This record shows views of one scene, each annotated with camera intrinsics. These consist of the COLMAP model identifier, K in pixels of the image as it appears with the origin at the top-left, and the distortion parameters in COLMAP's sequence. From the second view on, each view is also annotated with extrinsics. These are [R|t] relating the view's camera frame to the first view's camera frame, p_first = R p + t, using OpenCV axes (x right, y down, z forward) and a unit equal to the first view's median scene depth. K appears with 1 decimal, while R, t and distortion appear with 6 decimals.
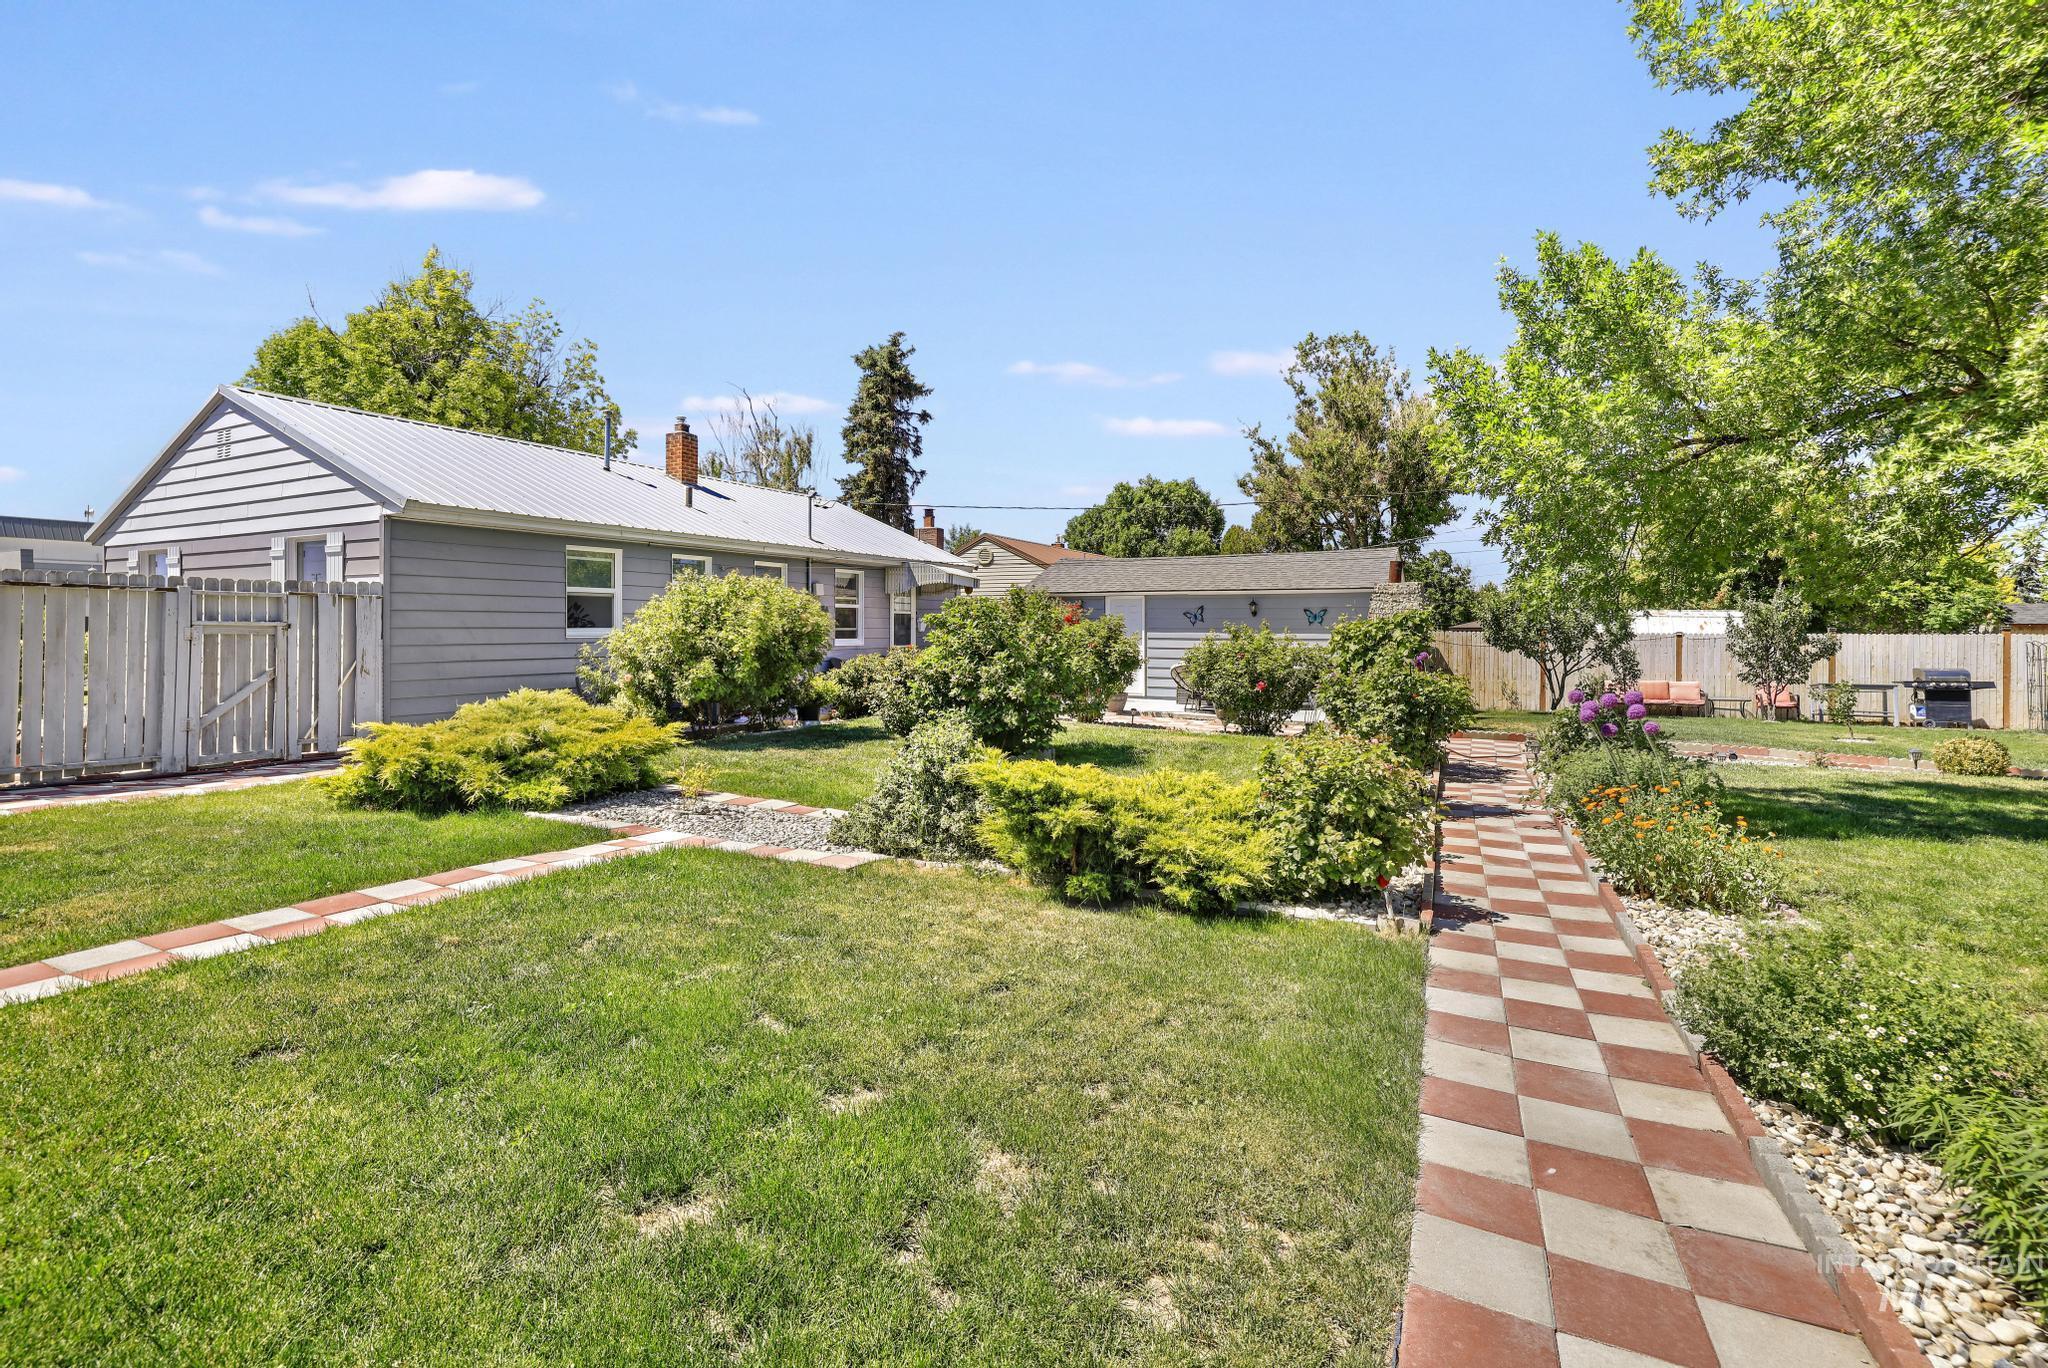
lens RADIAL K [[902.0, 0, 1004.0], [0, 902.0, 630.8], [0, 0, 1]] dist [-0.000551, -0.000158]
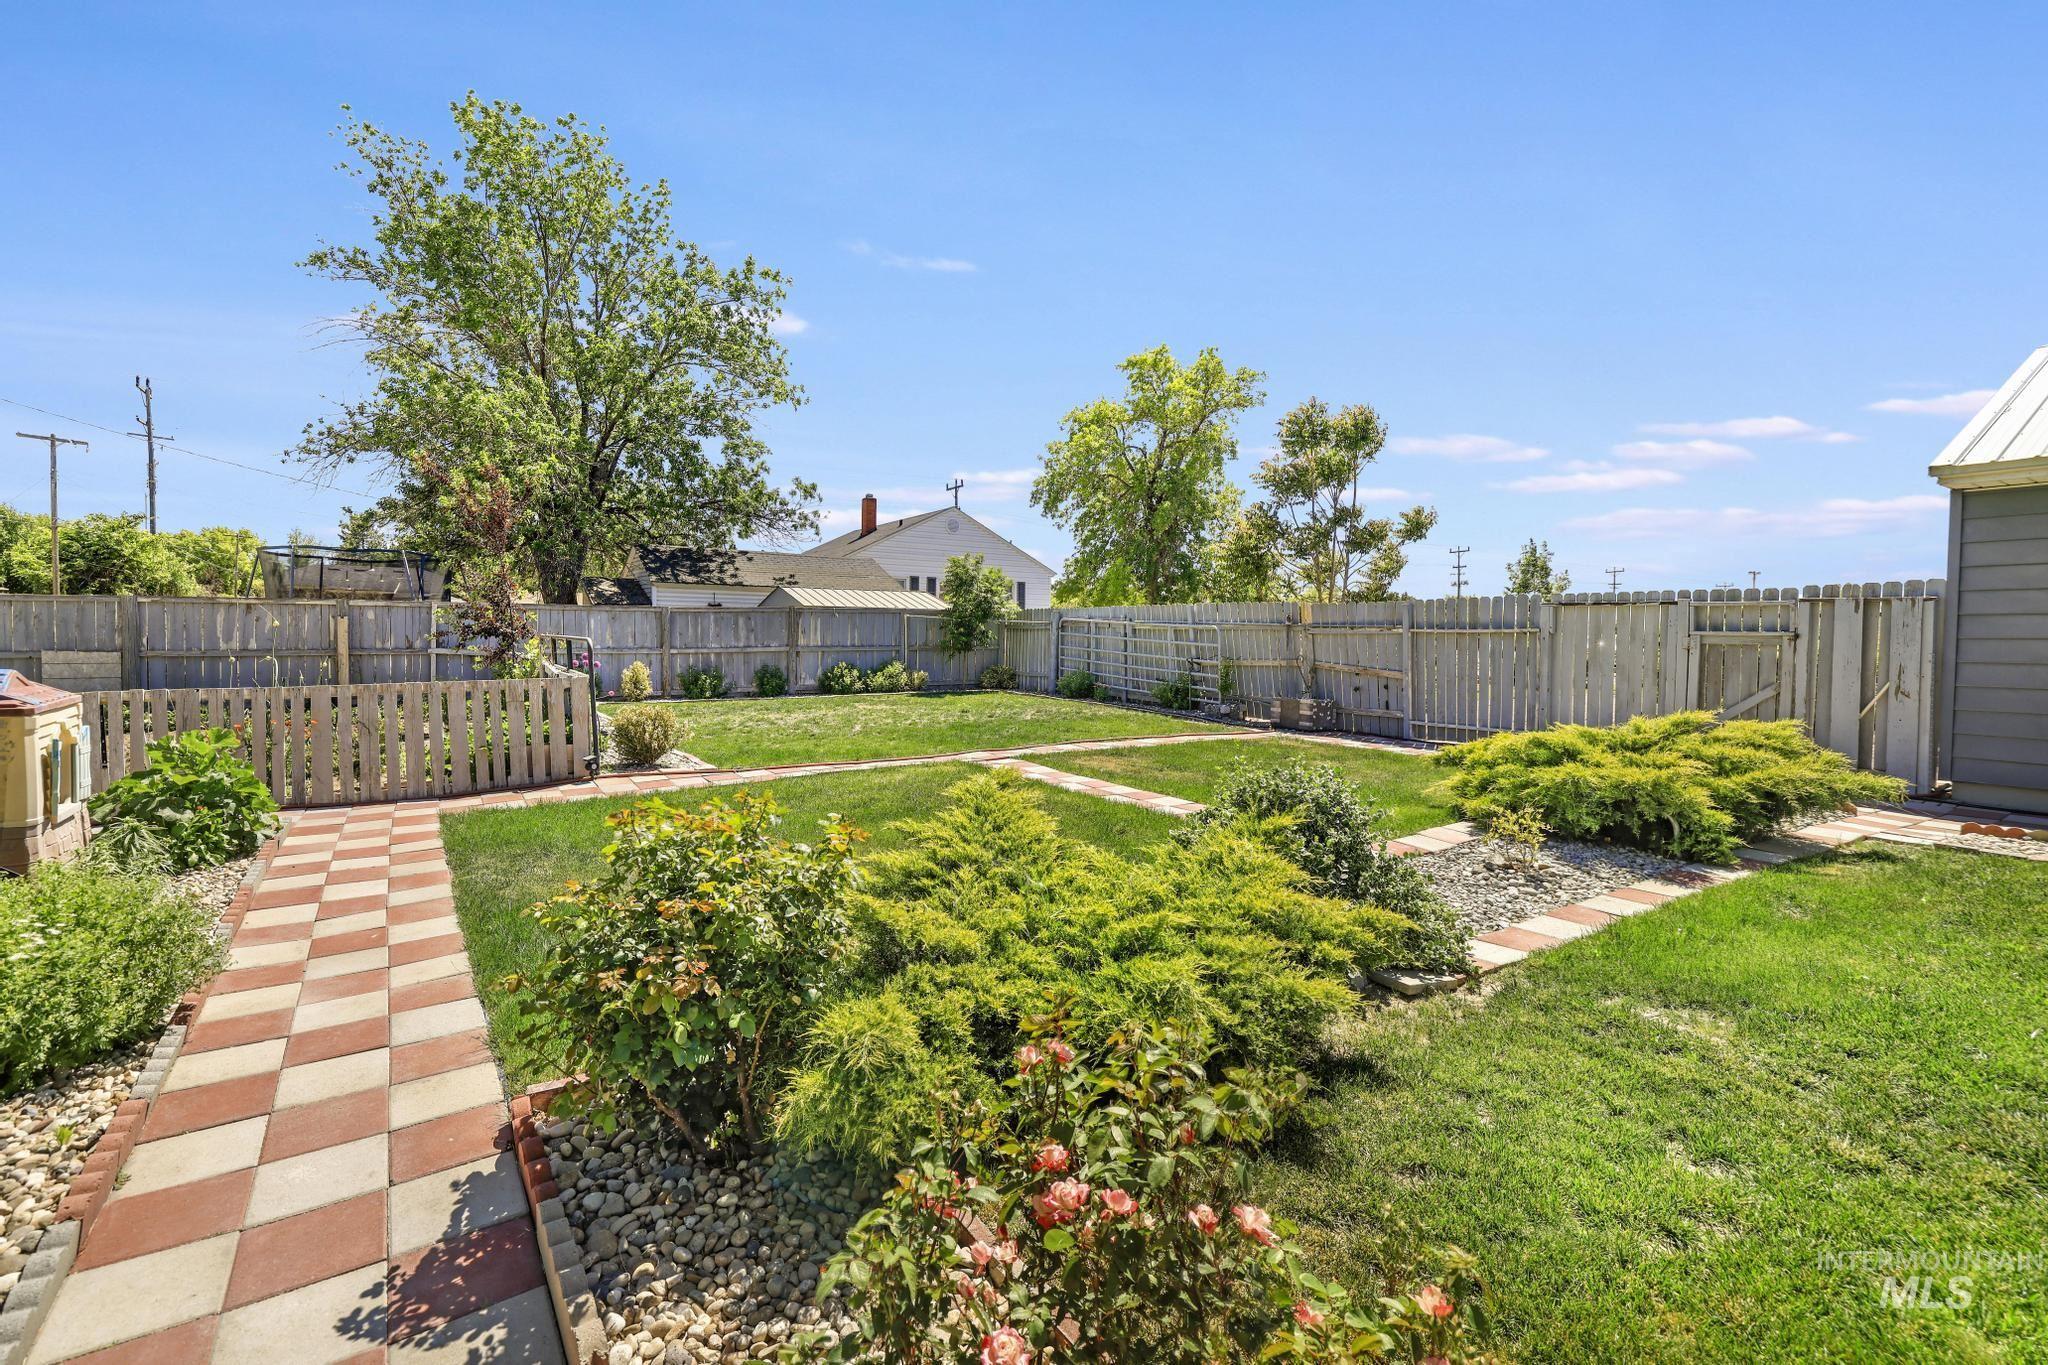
lens RADIAL K [[902.0, 0, 1024.9], [0, 902.0, 666.1], [0, 0, 1]] dist [-0.000551, -0.000158]
pose [[-0.484636, 0.022179, -0.874434, 0.358093], [-0.006812, 0.999552, 0.029128, 0.003577], [0.874689, 0.020073, -0.484268, 0.696932]]
